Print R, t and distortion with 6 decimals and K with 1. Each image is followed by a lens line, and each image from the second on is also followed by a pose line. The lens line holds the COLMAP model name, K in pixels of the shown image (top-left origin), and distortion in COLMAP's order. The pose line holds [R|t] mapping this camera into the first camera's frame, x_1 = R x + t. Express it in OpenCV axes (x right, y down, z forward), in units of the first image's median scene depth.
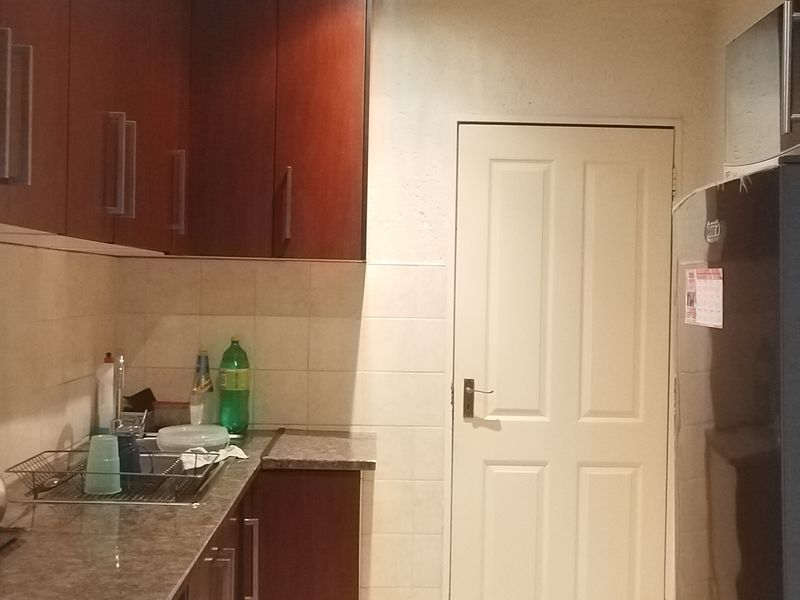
lens RADIAL K [[1017.2, 0, 400.0], [0, 1017.2, 300.0], [0, 0, 1]] dist [0.012840, 0.022935]
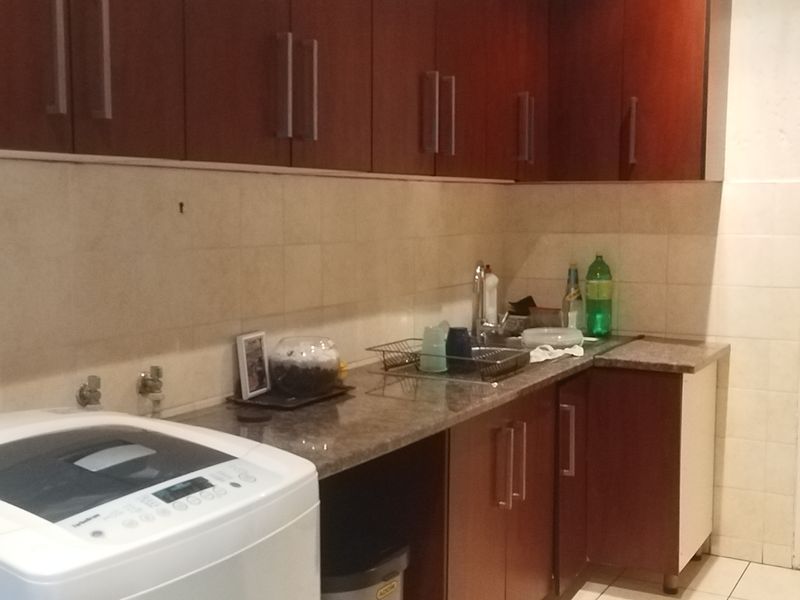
lens RADIAL K [[1017.2, 0, 400.0], [0, 1017.2, 300.0], [0, 0, 1]] dist [0.012840, 0.022935]
pose [[0.854969, 0.027847, -0.517932, 0.235317], [0.012131, 0.997211, 0.073641, 0.003287], [0.518538, -0.069243, 0.852246, -0.079172]]
